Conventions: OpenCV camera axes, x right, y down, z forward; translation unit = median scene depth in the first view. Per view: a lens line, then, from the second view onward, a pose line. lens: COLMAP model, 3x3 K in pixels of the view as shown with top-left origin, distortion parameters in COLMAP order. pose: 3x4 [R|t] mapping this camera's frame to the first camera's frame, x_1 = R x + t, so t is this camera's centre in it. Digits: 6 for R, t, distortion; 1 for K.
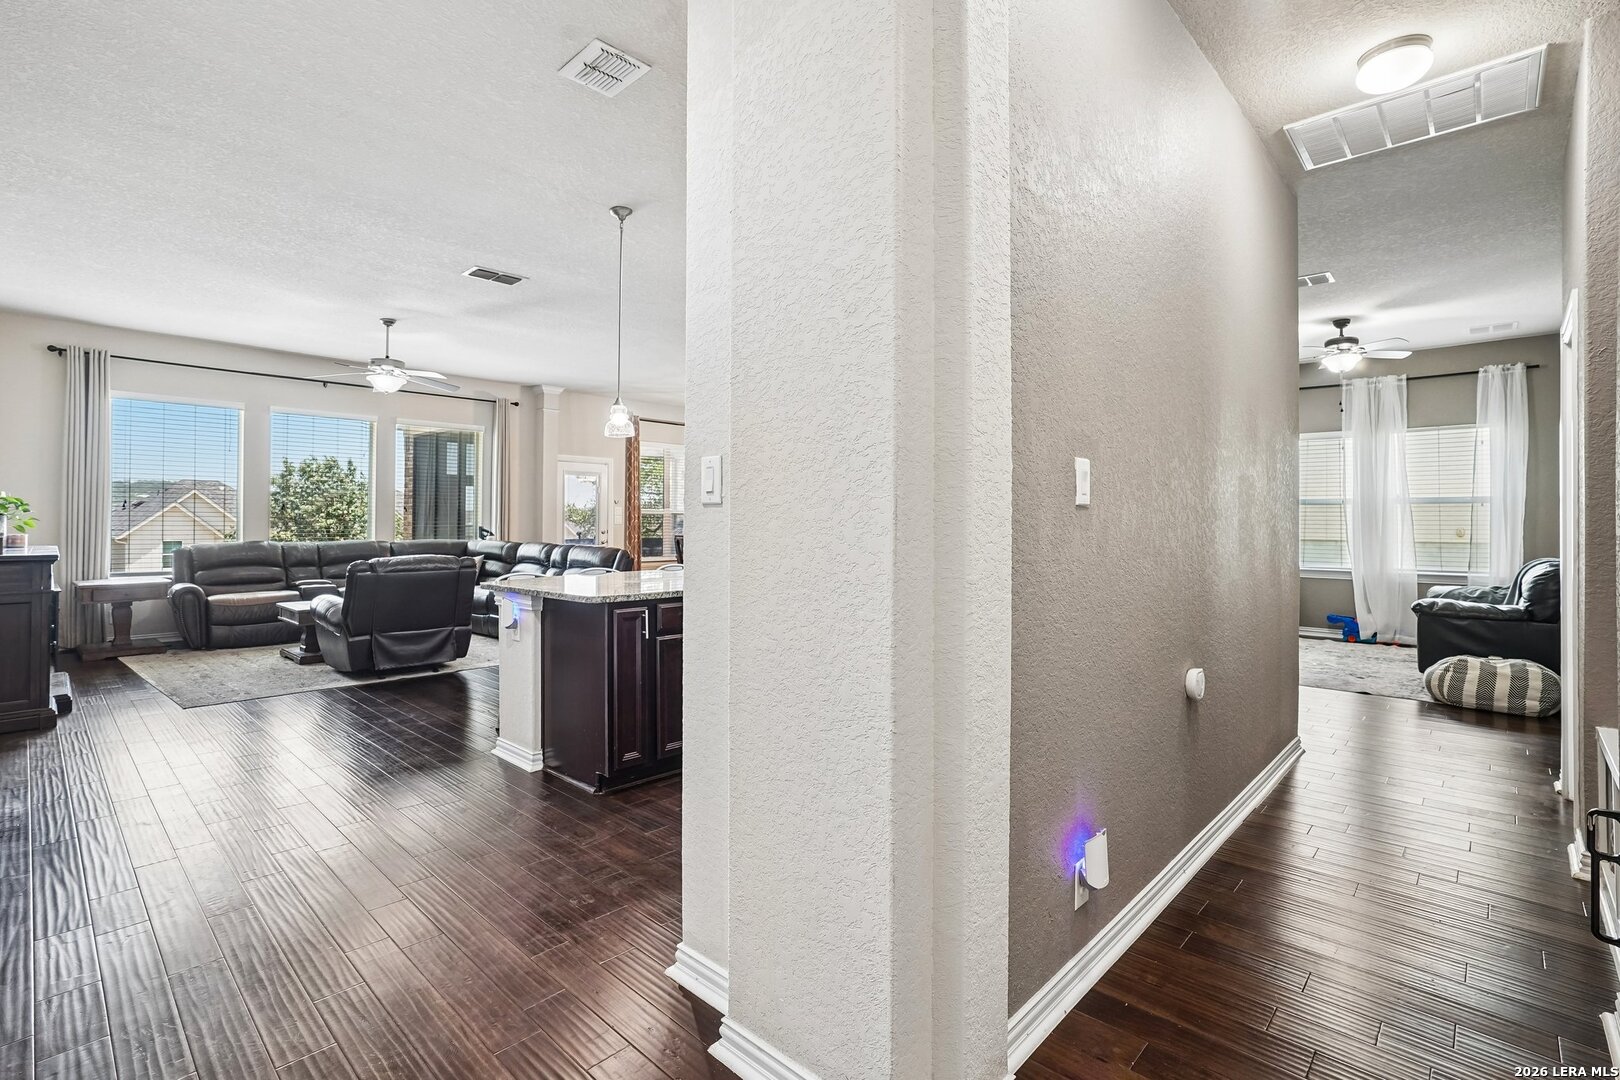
lens RADIAL K [[749.7, 0, 802.9], [0, 749.7, 529.9], [0, 0, 1]] dist [-0.062877, 0.024937]
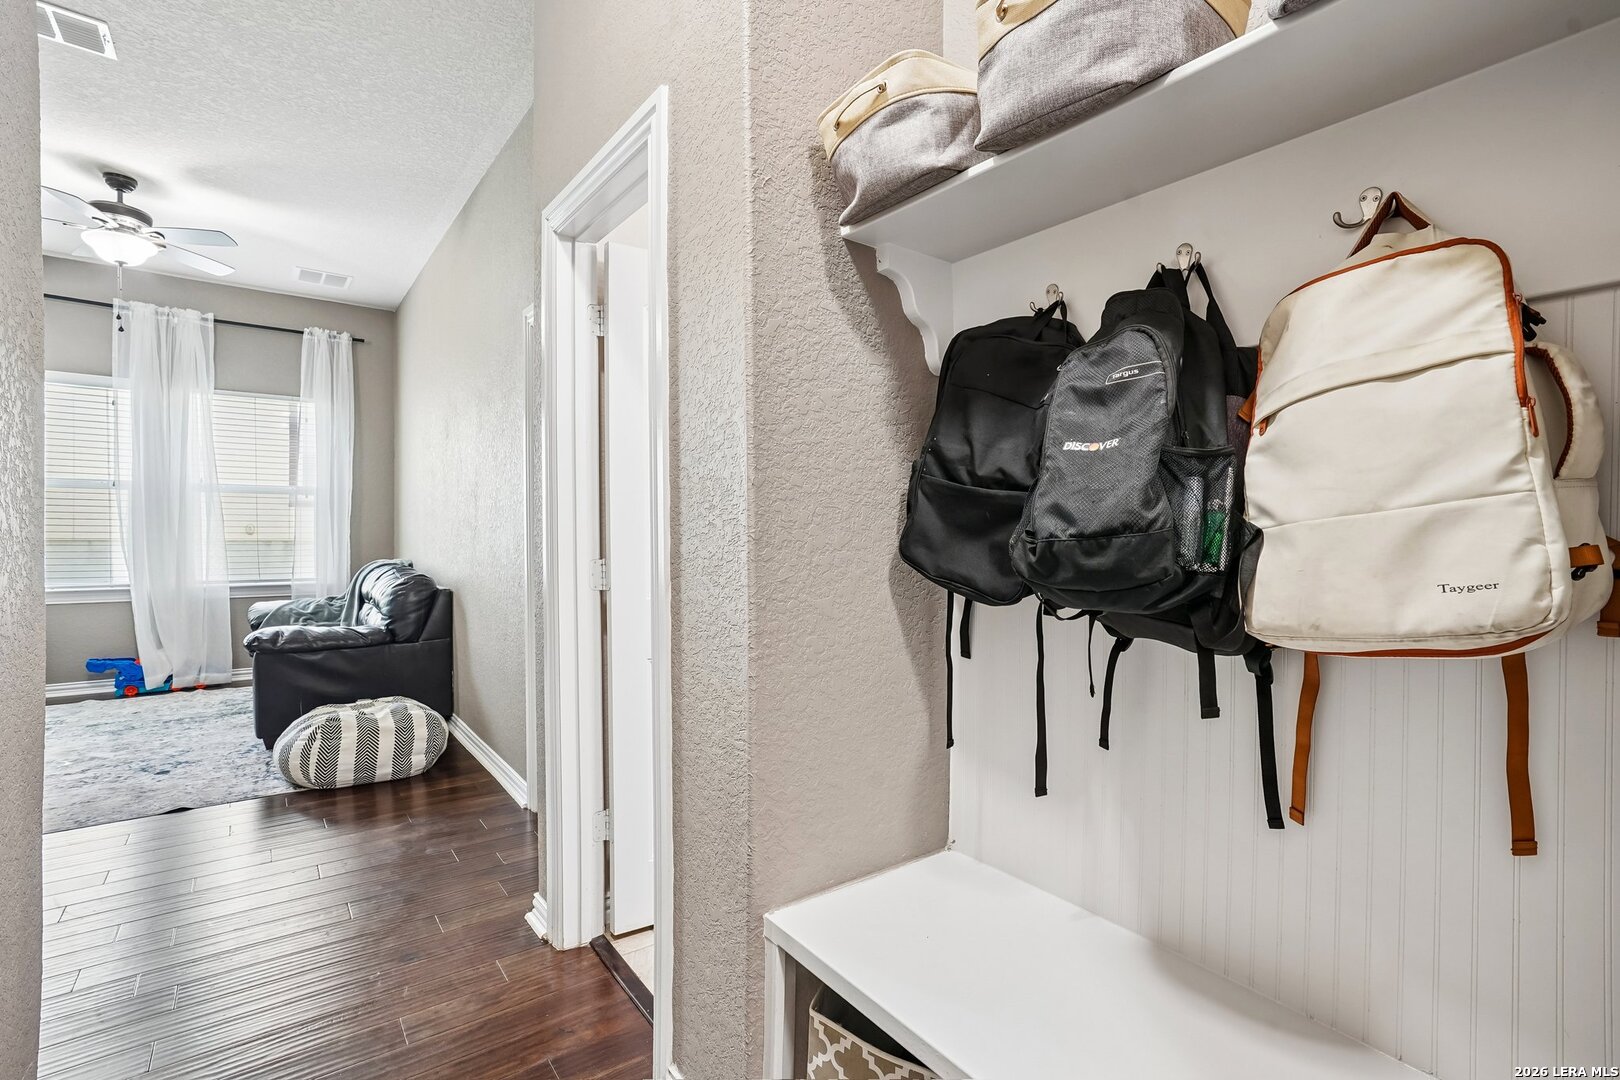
lens RADIAL K [[762.0, 0, 771.7], [0, 762.0, 530.5], [0, 0, 1]] dist [-0.000671, 0.024397]
pose [[0.206301, -0.003823, 0.978481, 0.205466], [-0.000905, 0.999991, 0.004098, -0.000216], [-0.978488, -0.001731, 0.206295, 0.313120]]
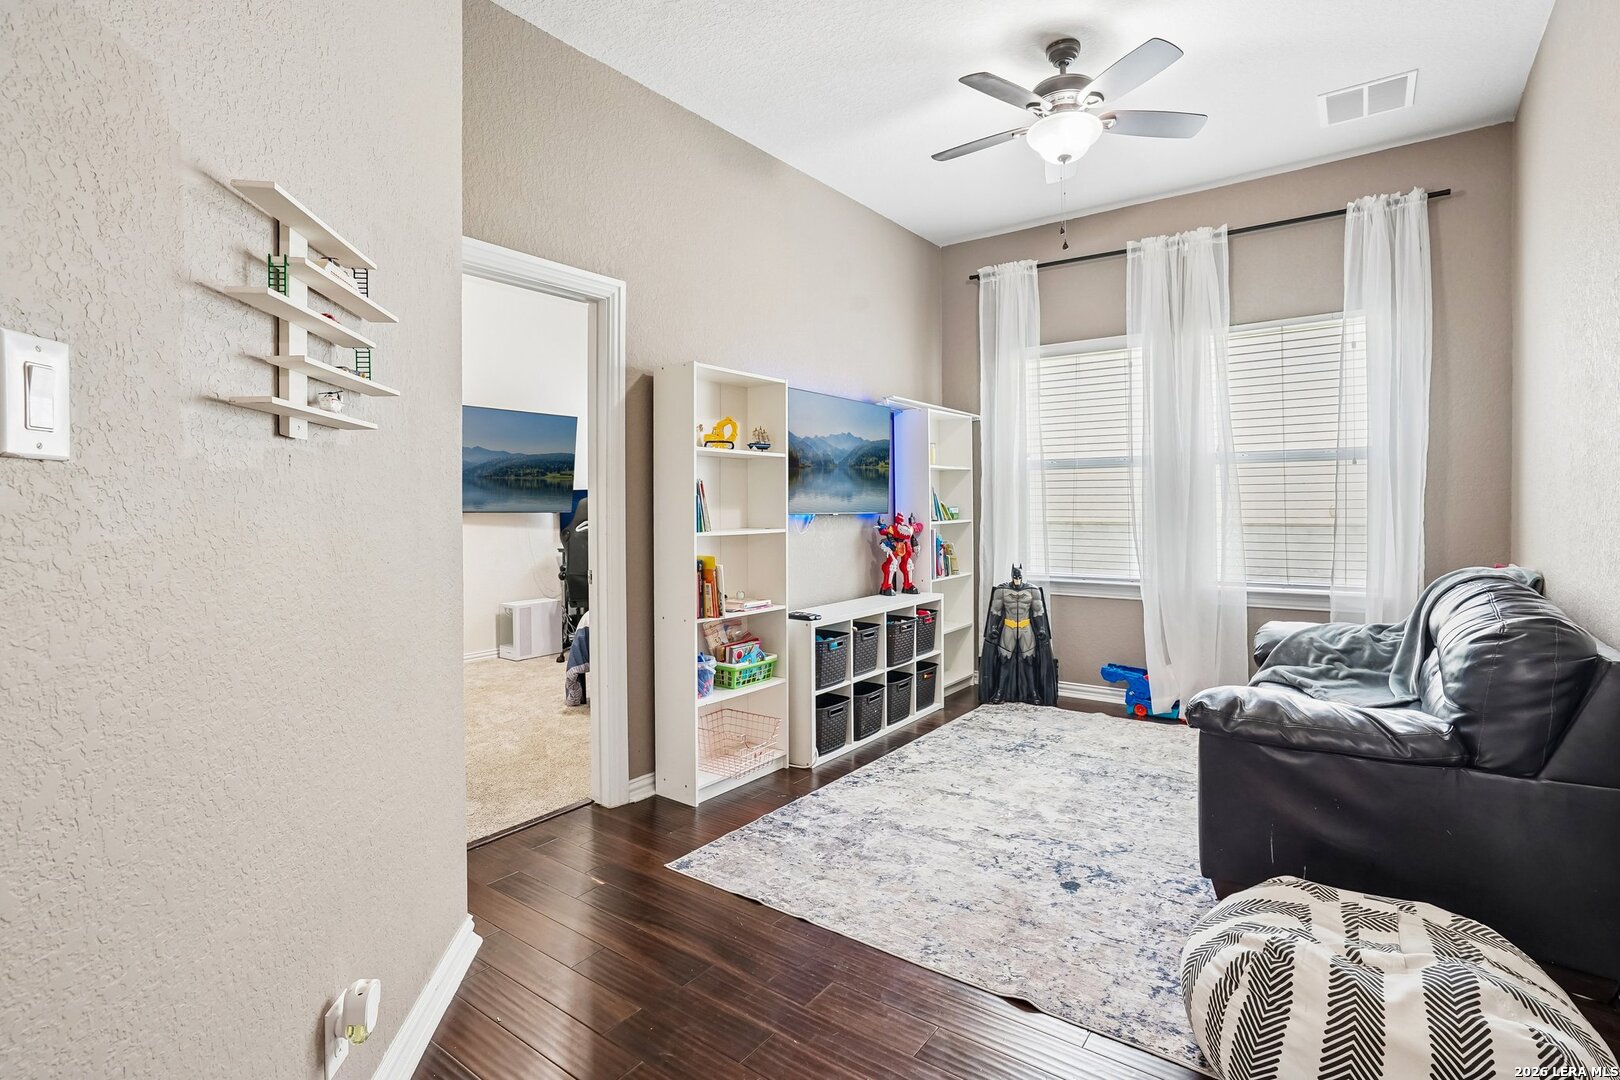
lens RADIAL K [[789.8, 0, 813.2], [0, 789.8, 529.1], [0, 0, 1]] dist [-0.062090, 0.029582]
pose [[0.990773, -0.016749, 0.134492, 0.477919], [0.014321, 0.999717, 0.019000, -0.001820], [-0.134772, -0.016899, 0.990733, 0.500819]]
